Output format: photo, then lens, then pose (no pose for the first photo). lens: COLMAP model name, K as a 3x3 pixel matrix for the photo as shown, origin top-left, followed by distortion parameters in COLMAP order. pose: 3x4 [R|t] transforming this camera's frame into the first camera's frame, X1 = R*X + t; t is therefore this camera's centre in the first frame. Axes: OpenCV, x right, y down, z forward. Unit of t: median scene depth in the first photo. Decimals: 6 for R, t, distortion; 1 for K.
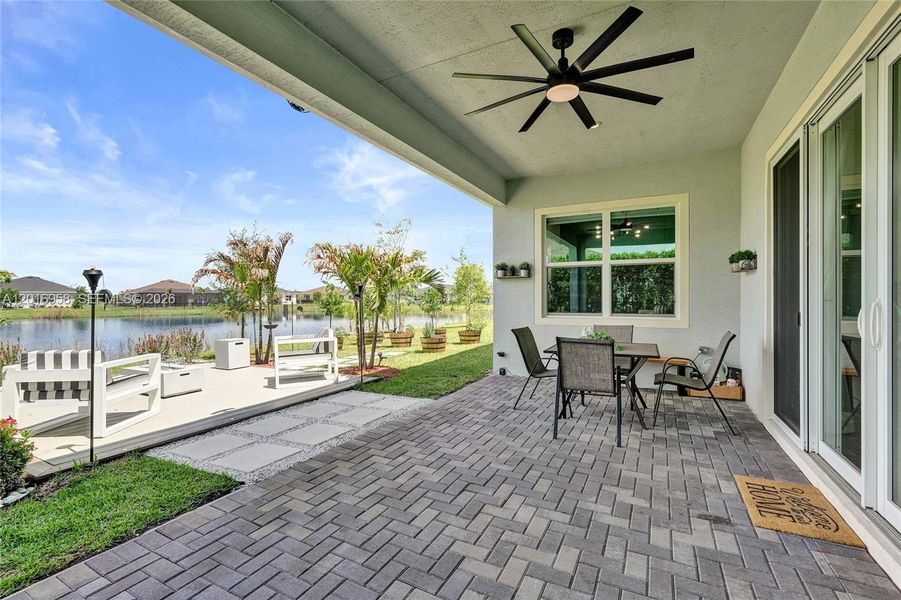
lens RADIAL K [[404.1, 0, 452.5], [0, 404.1, 304.0], [0, 0, 1]] dist [-0.010002, 0.000222]
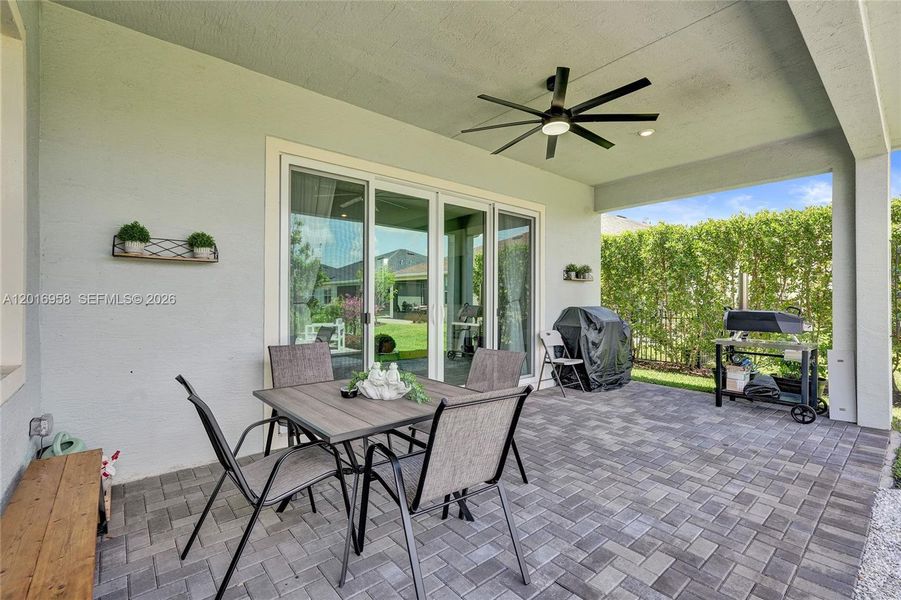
lens RADIAL K [[404.1, 0, 452.5], [0, 404.1, 304.0], [0, 0, 1]] dist [-0.010002, 0.000222]
pose [[-0.927472, -0.002331, 0.373887, 0.096366], [0.002909, 0.999905, 0.013449, -0.023099], [-0.373883, 0.013561, -0.927377, 1.823708]]
